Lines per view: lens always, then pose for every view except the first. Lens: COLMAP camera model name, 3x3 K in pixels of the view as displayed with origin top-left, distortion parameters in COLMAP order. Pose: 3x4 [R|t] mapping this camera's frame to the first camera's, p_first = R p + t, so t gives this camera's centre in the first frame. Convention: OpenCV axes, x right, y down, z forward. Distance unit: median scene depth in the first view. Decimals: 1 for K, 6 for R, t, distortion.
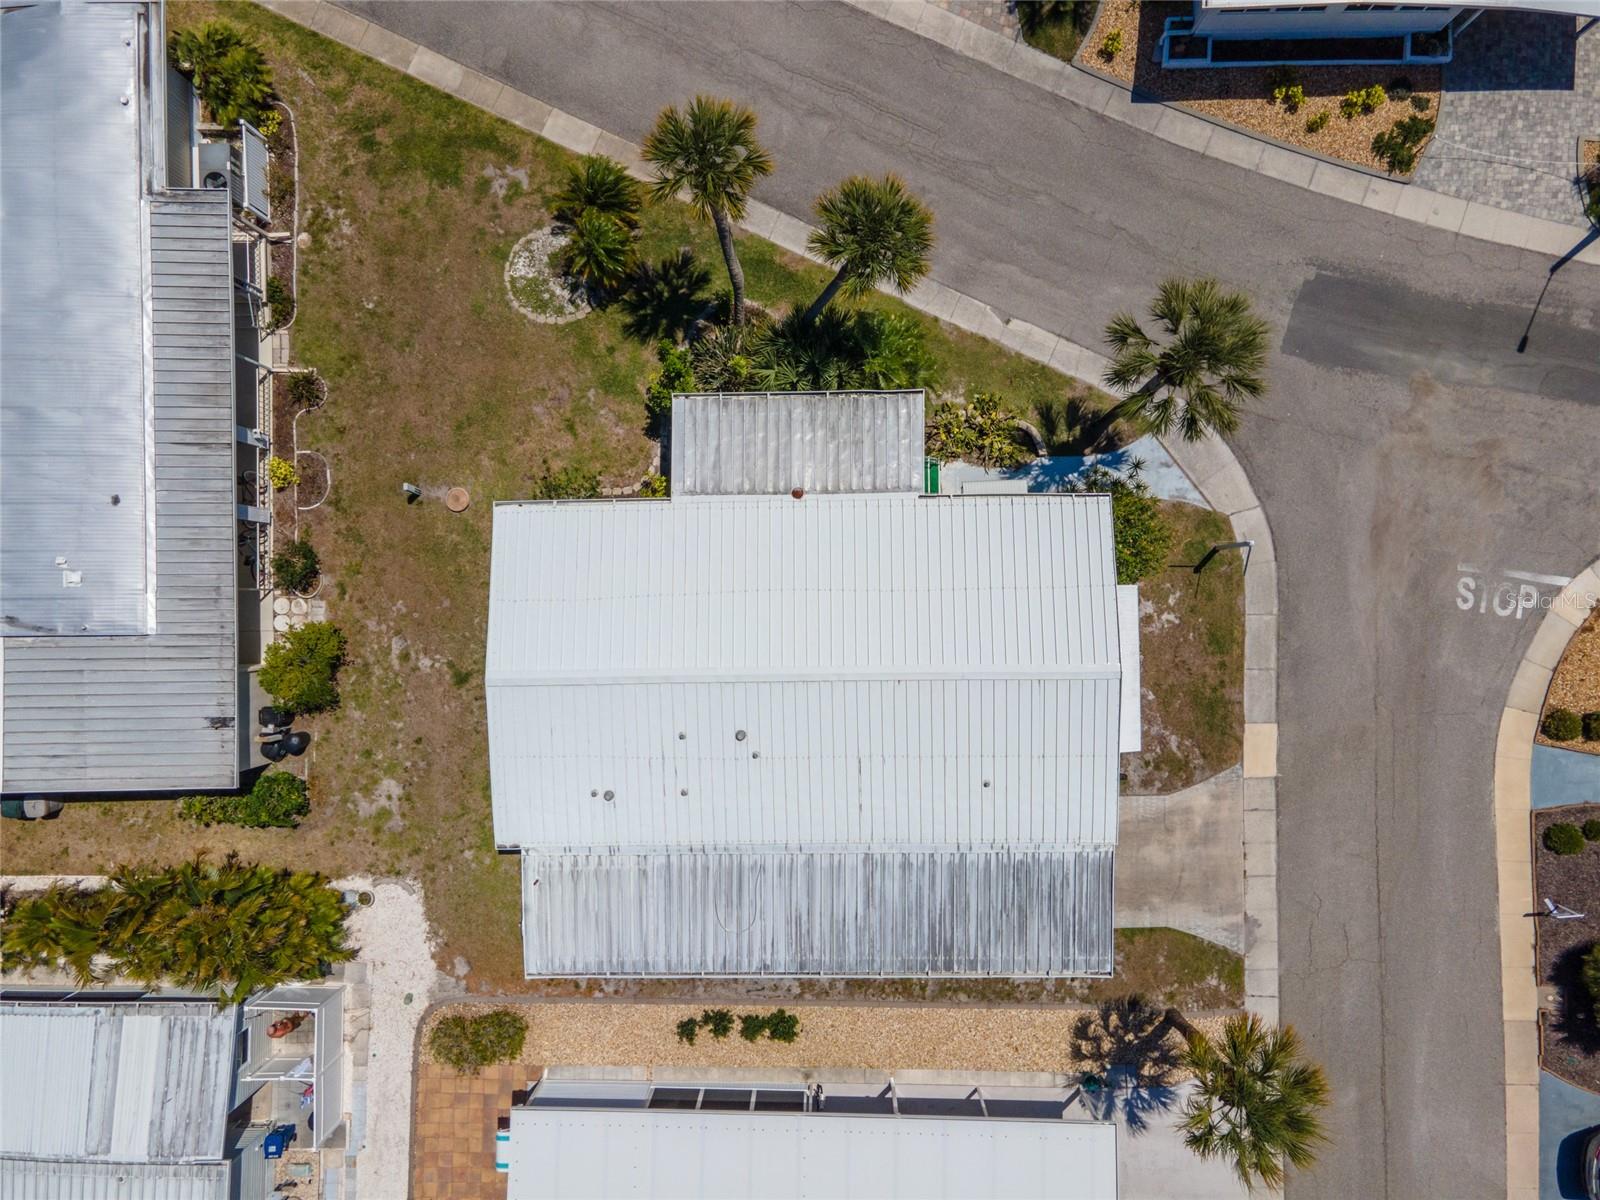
lens RADIAL K [[1103.8, 0, 800.0], [0, 1103.8, 600.0], [0, 0, 1]] dist [0.021078, 0.003312]
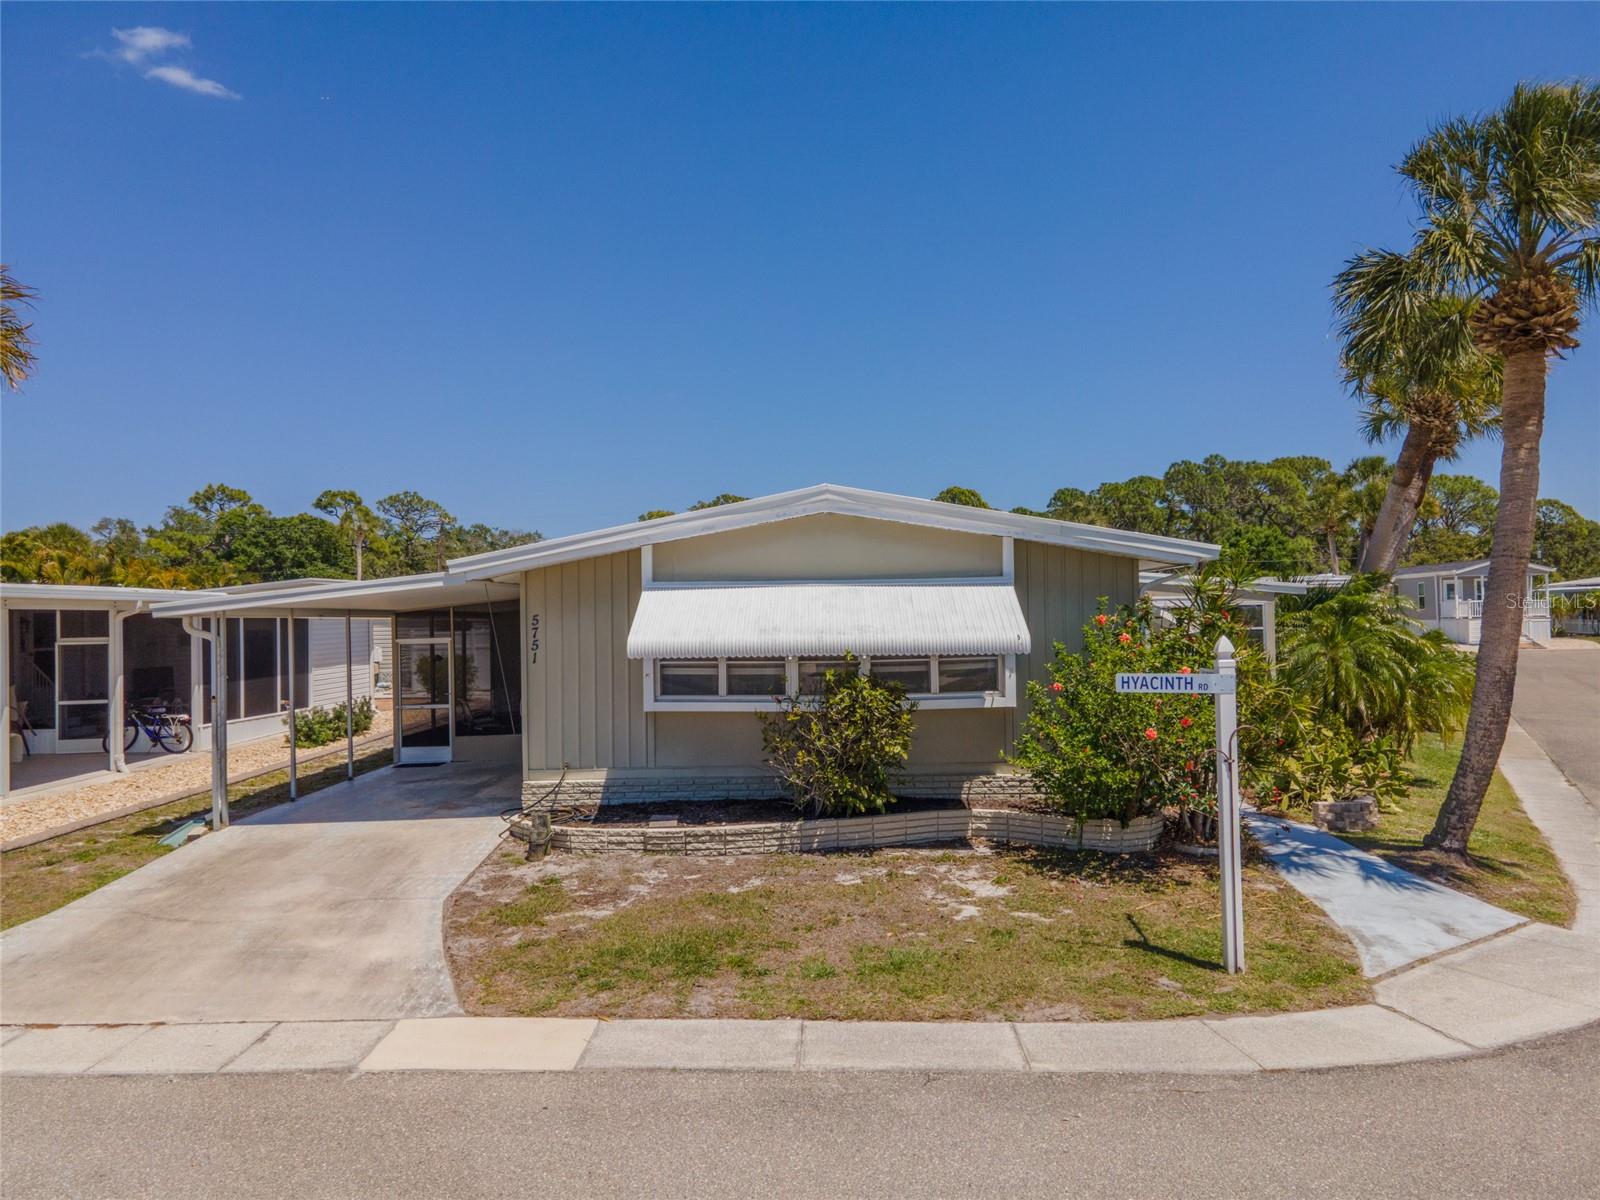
lens RADIAL K [[1163.2, 0, 800.0], [0, 1163.2, 600.0], [0, 0, 1]] dist [0.026067, 0.041862]
pose [[-0.039558, 0.015930, -0.999090, 0.680002], [-0.998844, 0.026697, 0.039974, 0.049446], [0.027309, 0.999517, 0.014855, 0.897659]]
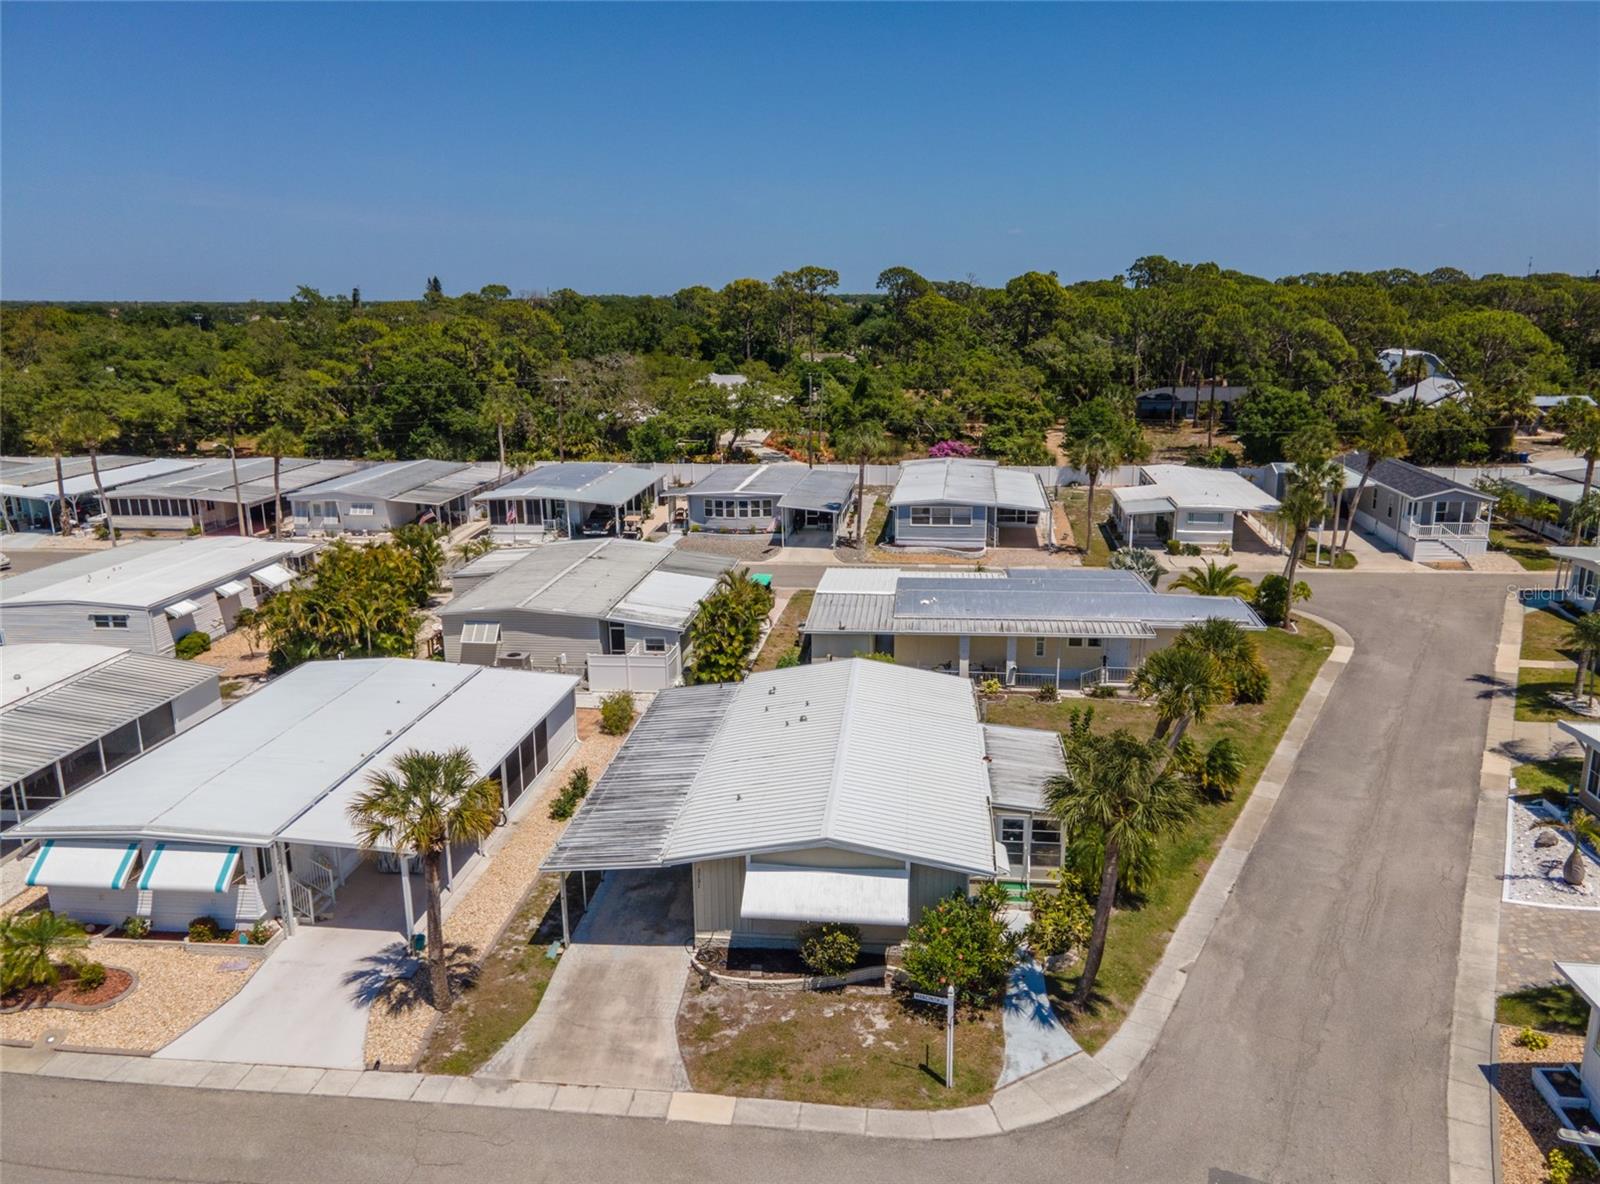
lens RADIAL K [[1177.8, 0, 800.0], [0, 1177.8, 592.0], [0, 0, 1]] dist [0.037429, 0.002918]
pose [[-0.113783, 0.272724, -0.955340, 1.145519], [-0.993286, -0.011003, 0.115162, -0.034199], [0.020896, 0.962030, 0.272144, 0.393536]]
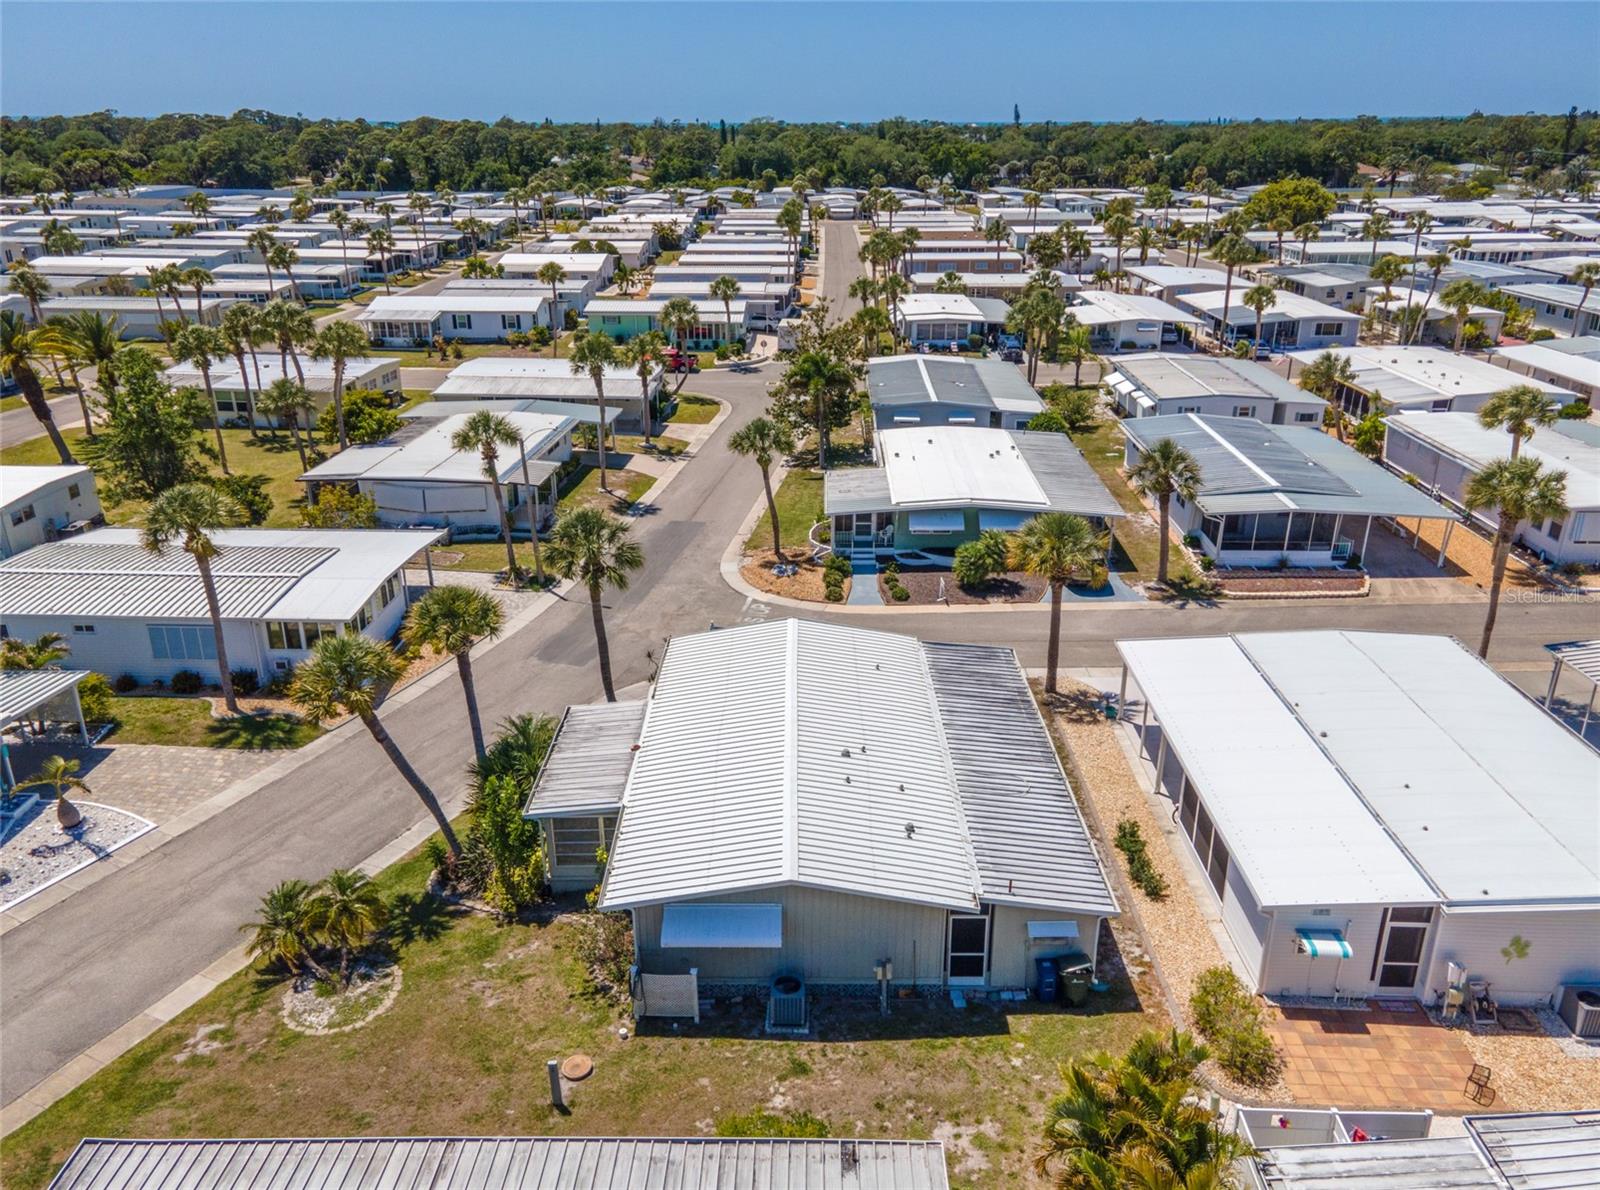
lens RADIAL K [[1195.4, 0, 800.0], [0, 1195.4, 595.0], [0, 0, 1]] dist [0.032781, 0.011143]
pose [[0.015653, -0.338123, 0.940972, -1.014617], [0.999869, 0.009188, -0.013331, 0.079508], [-0.004138, 0.941057, 0.338223, 0.379443]]
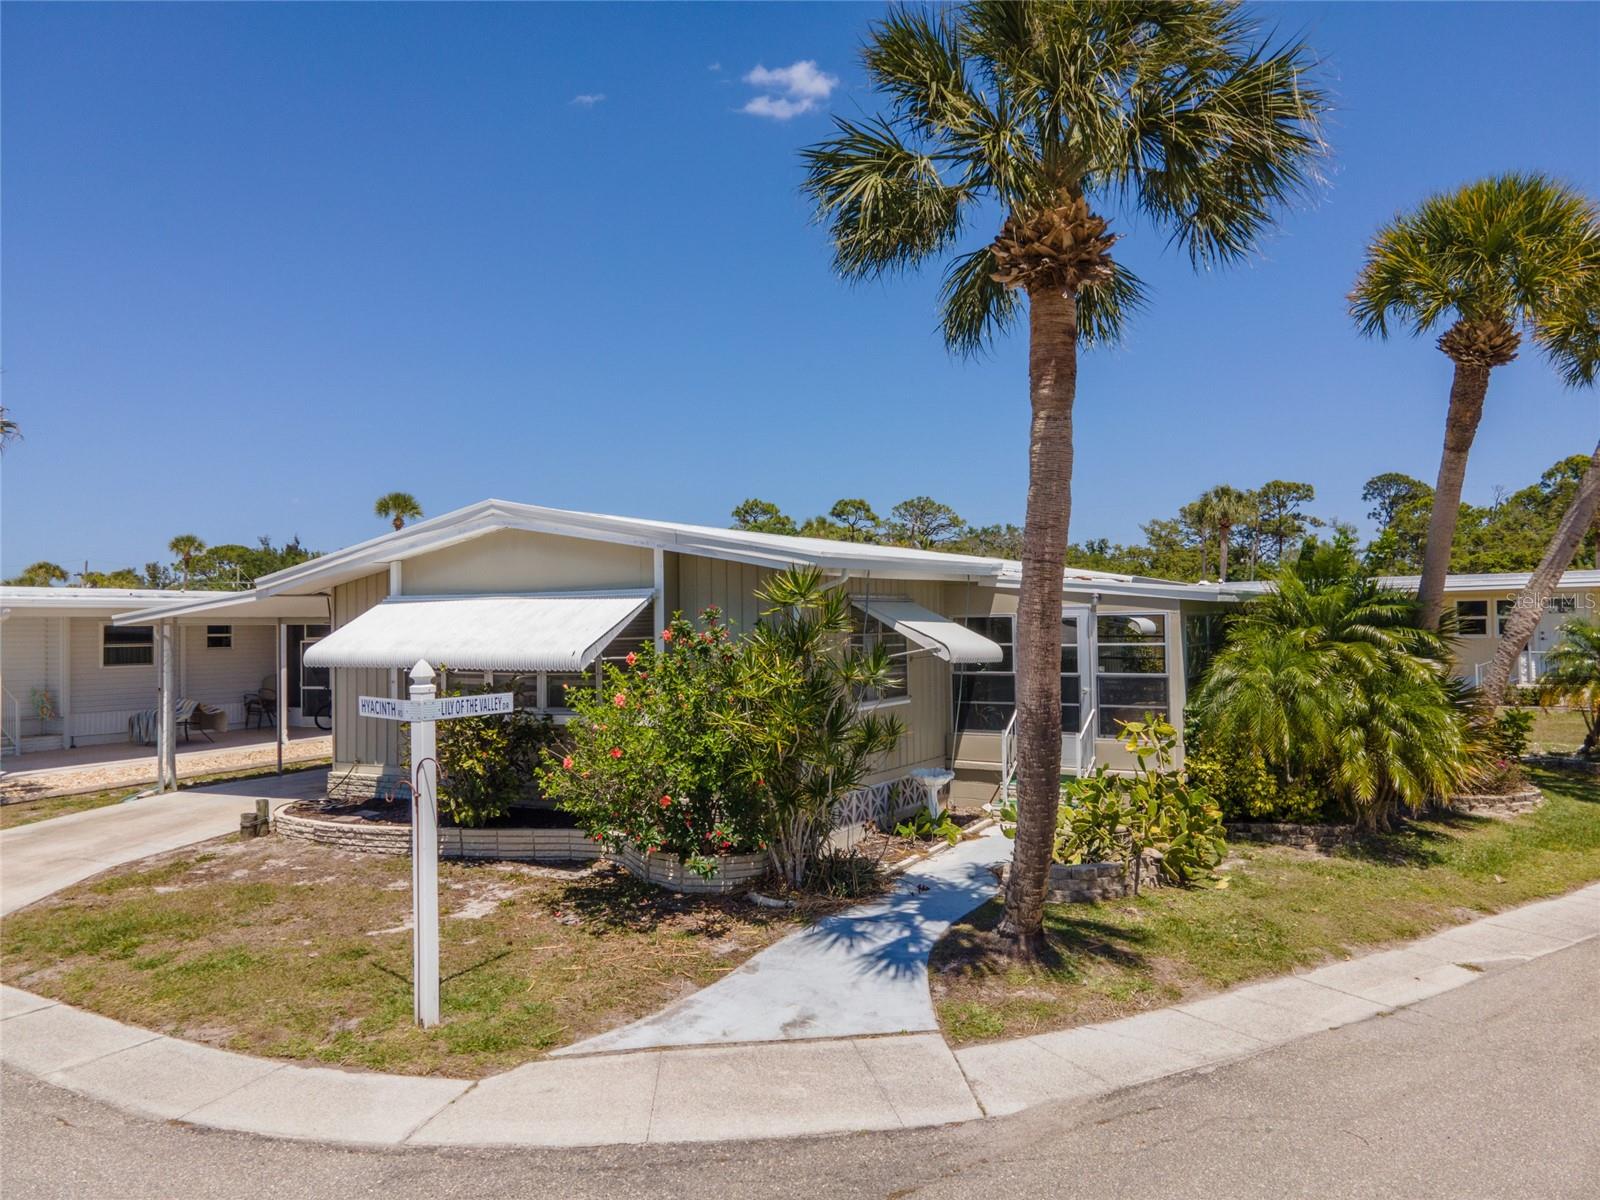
lens RADIAL K [[1163.2, 0, 800.0], [0, 1163.2, 600.0], [0, 0, 1]] dist [0.026067, 0.041862]
pose [[-0.519297, 0.019316, -0.854375, 0.566614], [-0.853854, 0.029853, 0.519655, -0.269643], [0.035543, 0.999368, 0.000990, 0.902834]]
